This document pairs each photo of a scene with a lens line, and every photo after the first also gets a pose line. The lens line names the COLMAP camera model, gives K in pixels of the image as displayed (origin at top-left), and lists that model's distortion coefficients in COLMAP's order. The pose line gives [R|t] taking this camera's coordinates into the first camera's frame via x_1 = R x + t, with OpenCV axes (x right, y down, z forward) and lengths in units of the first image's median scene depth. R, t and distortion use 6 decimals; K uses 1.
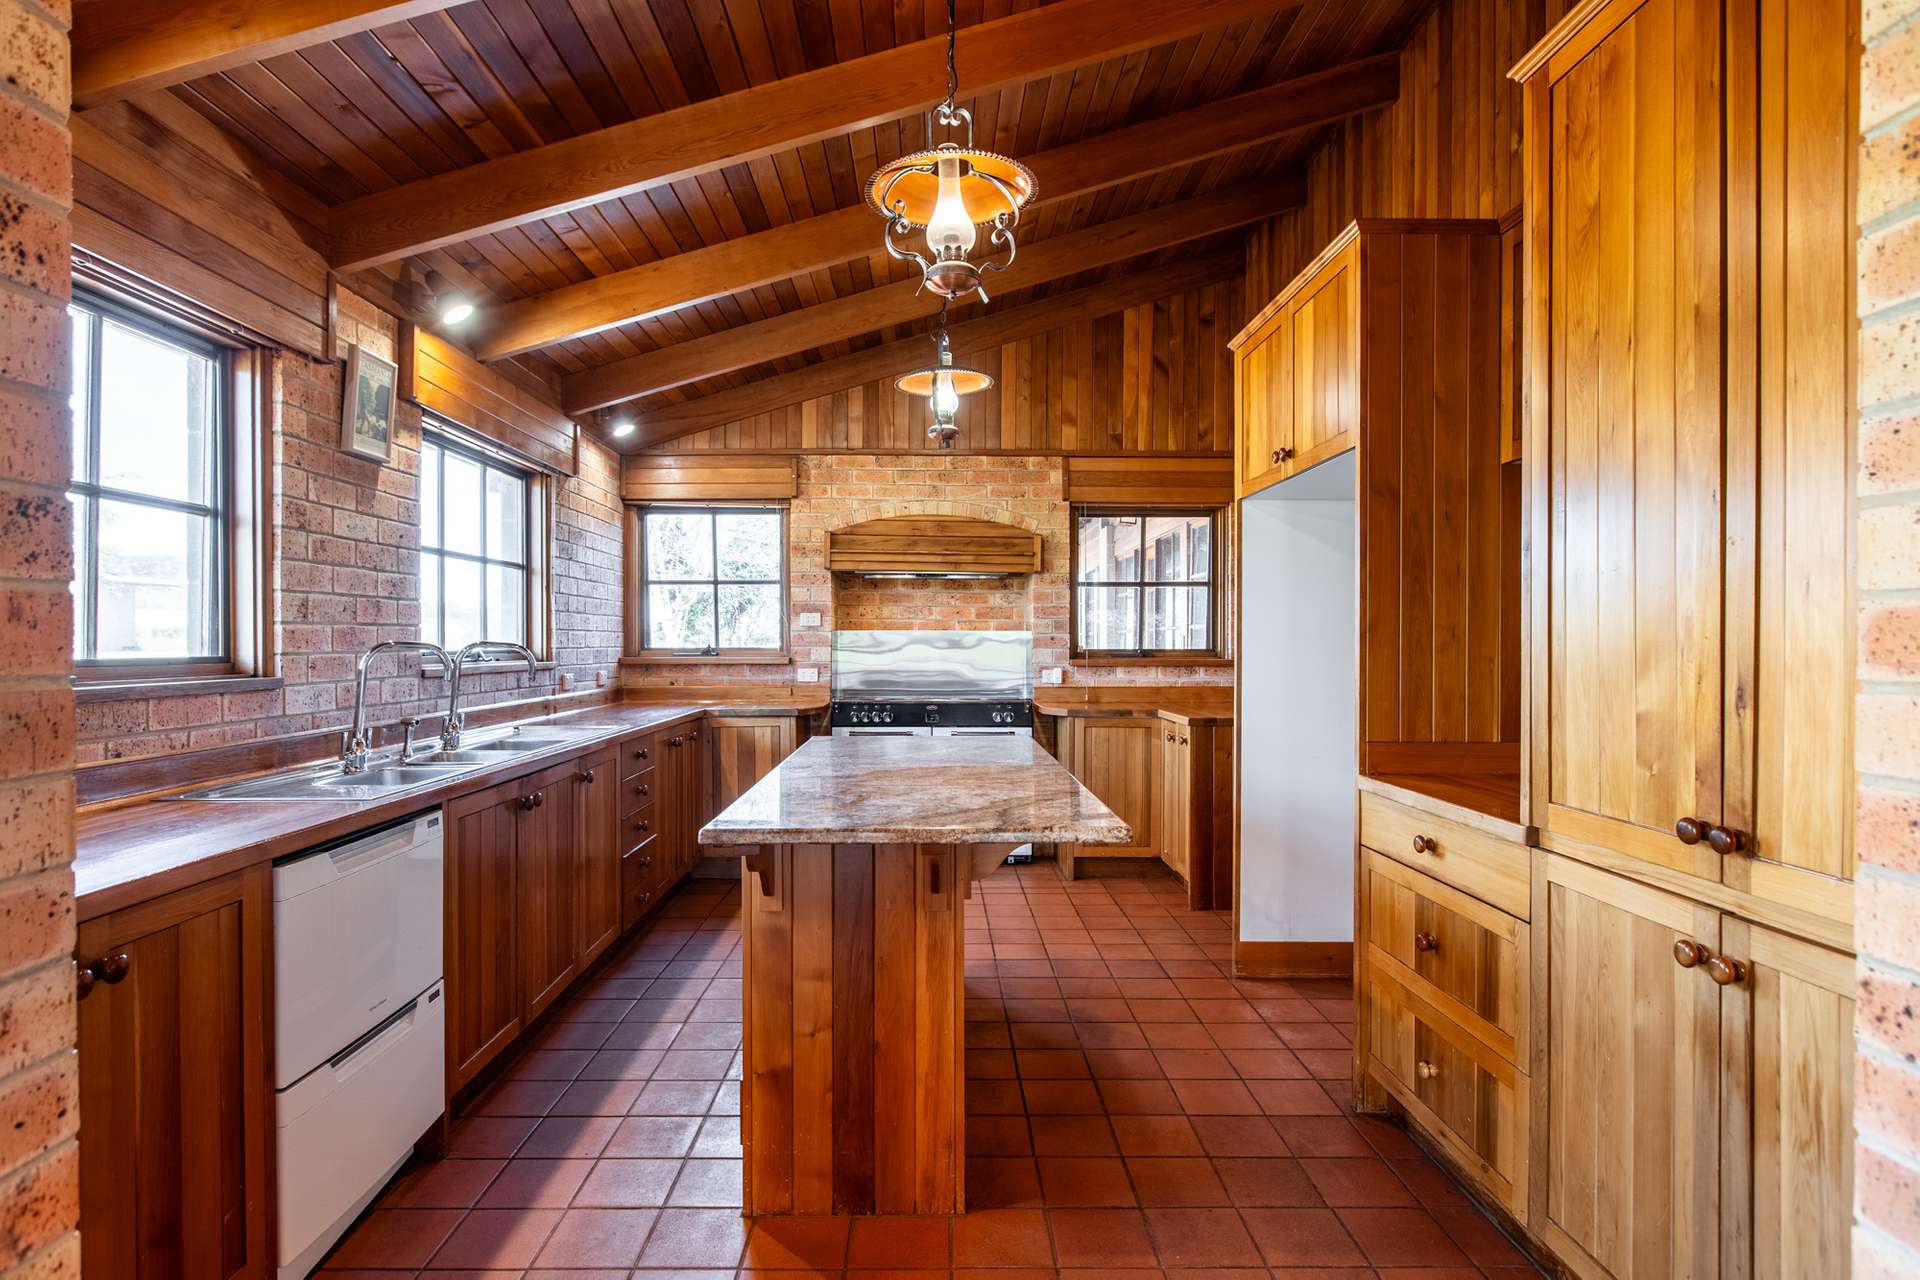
lens RADIAL K [[1025.0, 0, 955.2], [0, 1025.0, 644.4], [0, 0, 1]] dist [0.000143, -0.000014]
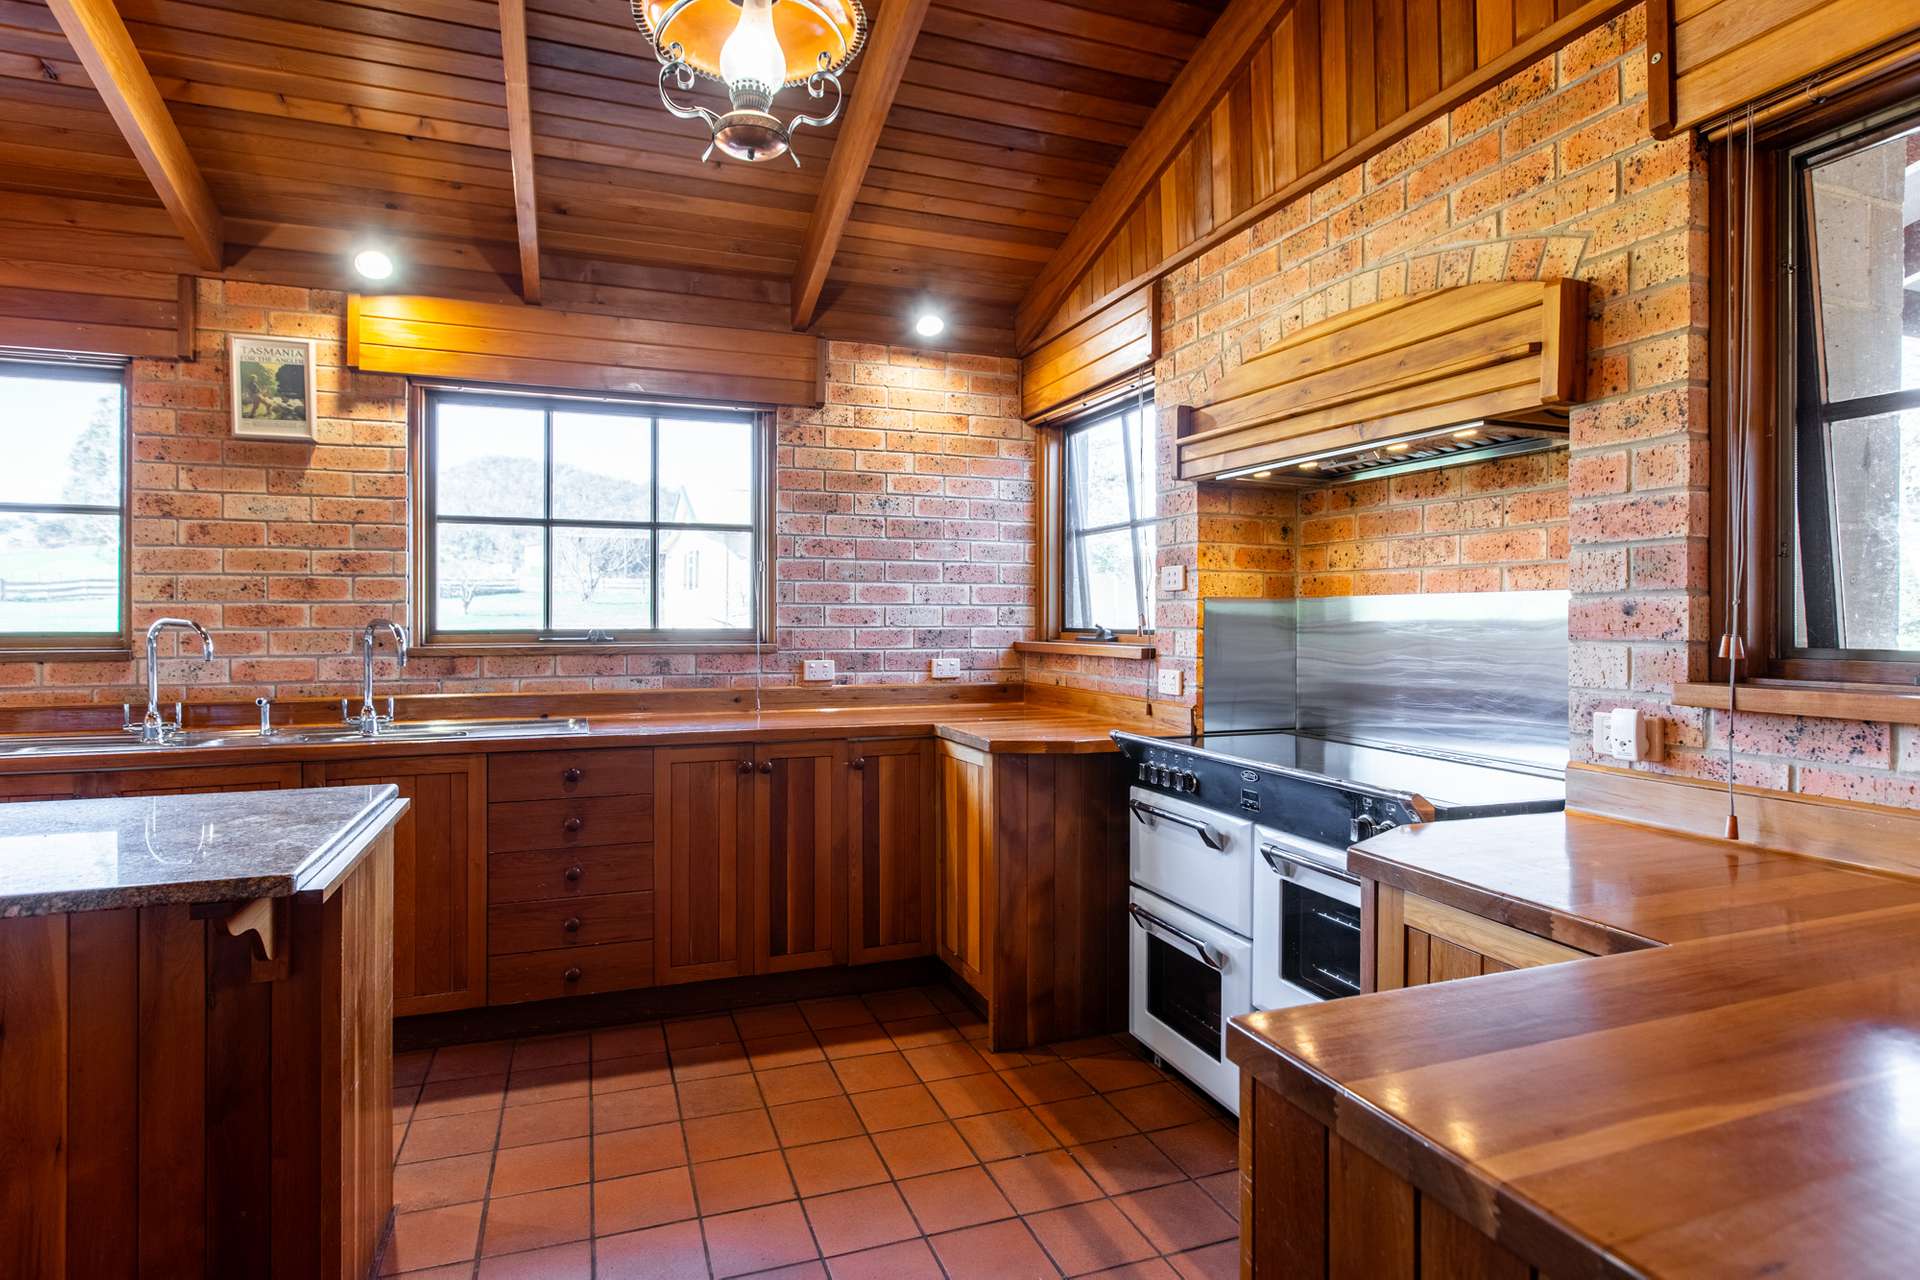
lens RADIAL K [[1001.9, 0, 939.2], [0, 1001.9, 614.6], [0, 0, 1]] dist [-0.001300, 0.000030]
pose [[0.306047, -0.002666, -0.952013, 0.319412], [-0.002638, 0.999990, -0.003648, -0.002840], [0.952013, 0.003628, 0.306037, 0.726905]]
